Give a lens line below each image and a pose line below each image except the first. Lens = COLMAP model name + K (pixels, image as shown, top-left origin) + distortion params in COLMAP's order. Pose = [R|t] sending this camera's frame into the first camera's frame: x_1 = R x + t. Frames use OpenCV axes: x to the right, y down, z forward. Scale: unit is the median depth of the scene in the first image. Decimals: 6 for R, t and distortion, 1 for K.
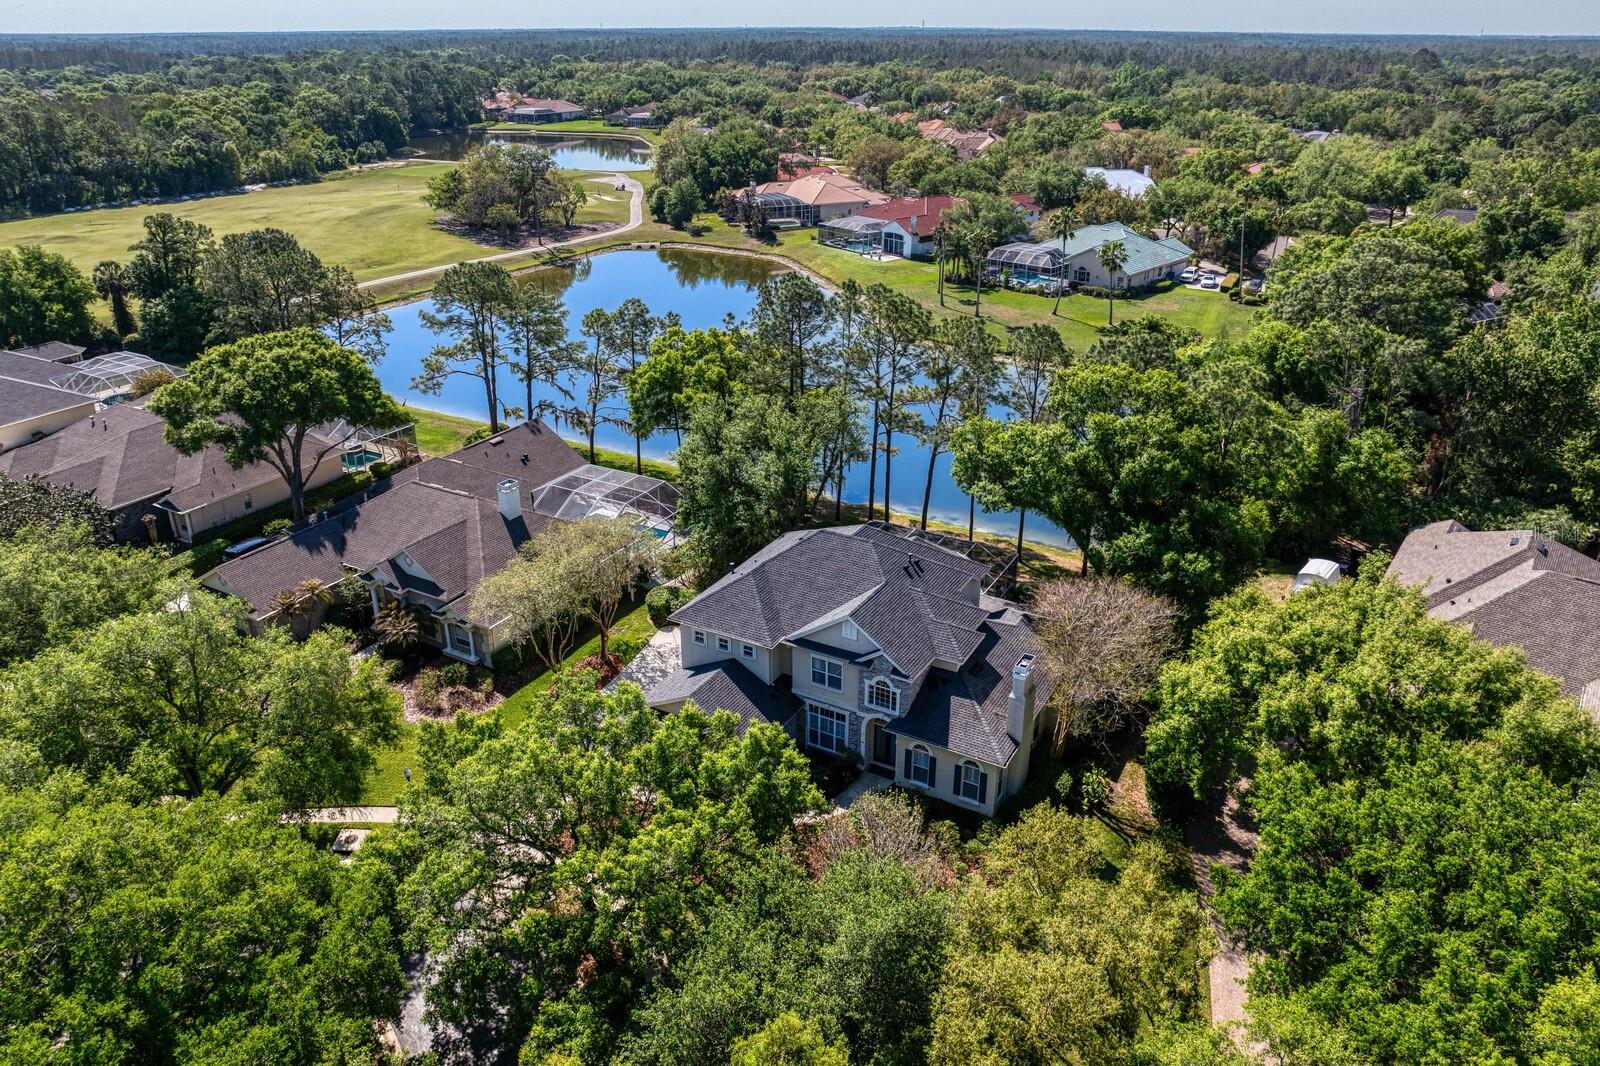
lens RADIAL K [[1113.9, 0, 800.0], [0, 1113.9, 533.0], [0, 0, 1]] dist [-0.036180, -0.000439]
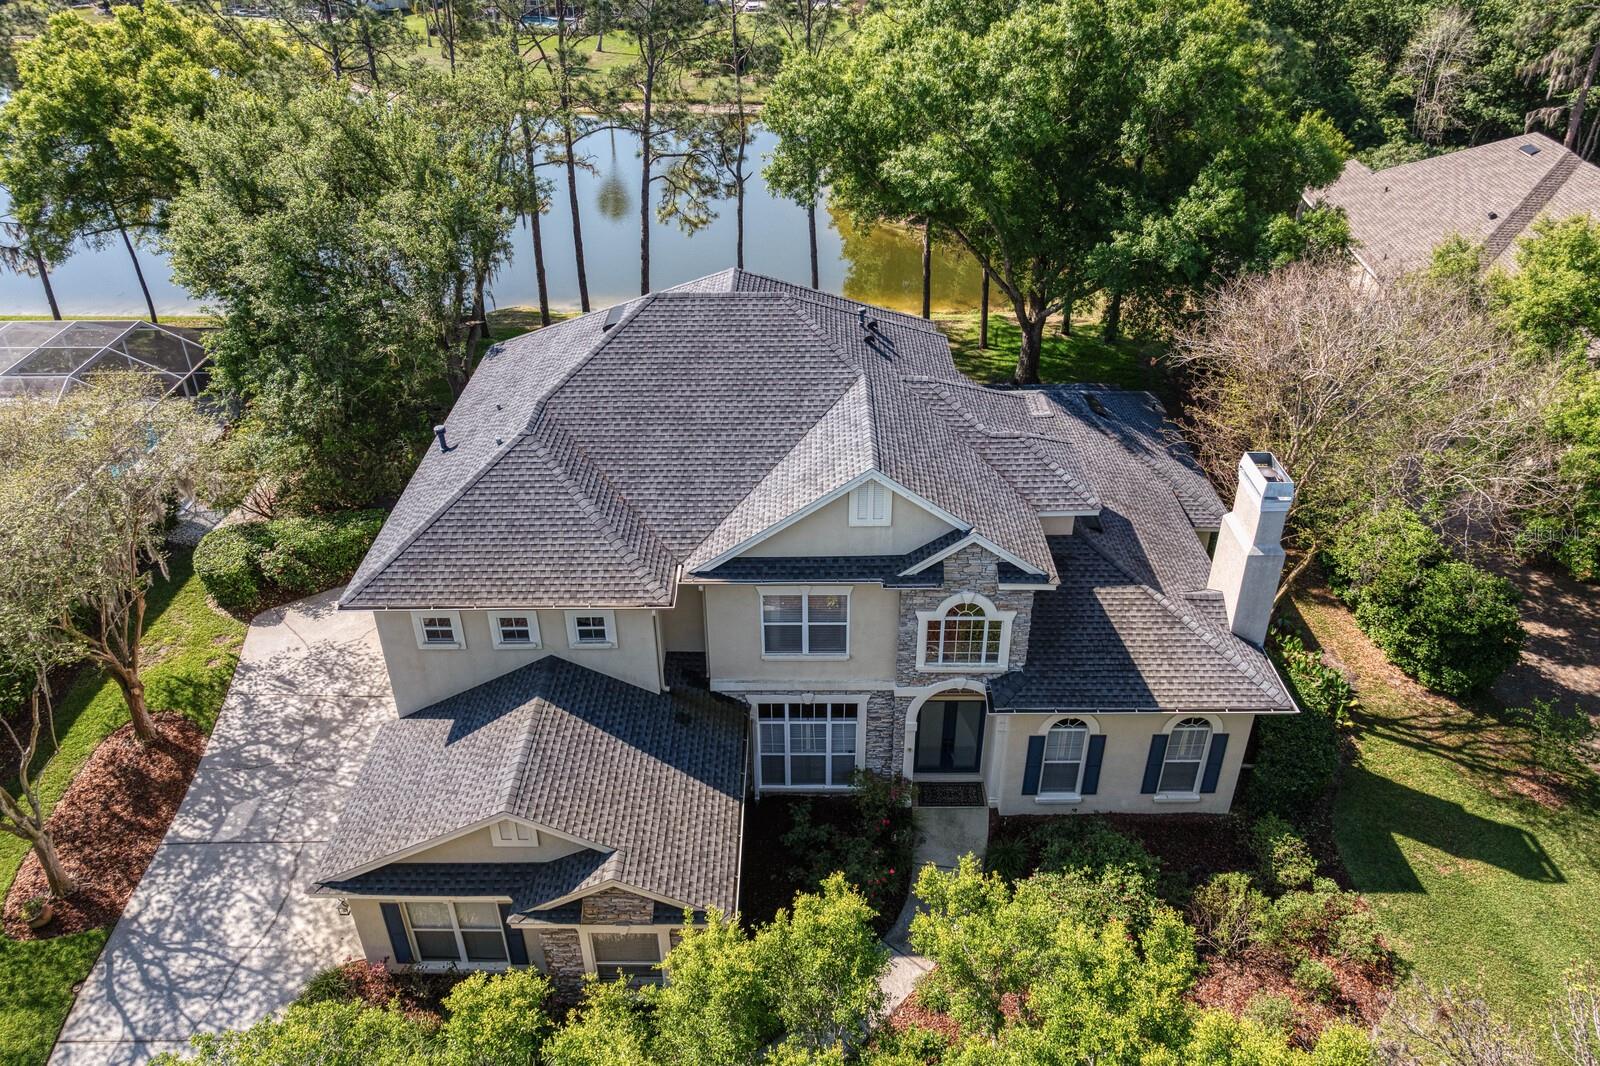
lens RADIAL K [[1113.9, 0, 800.0], [0, 1113.9, 533.0], [0, 0, 1]] dist [-0.036180, -0.000439]
pose [[0.870390, -0.268597, 0.412647, -0.135326], [0.207225, 0.960091, 0.187838, 0.017799], [-0.446631, -0.077982, 0.891313, 0.639115]]
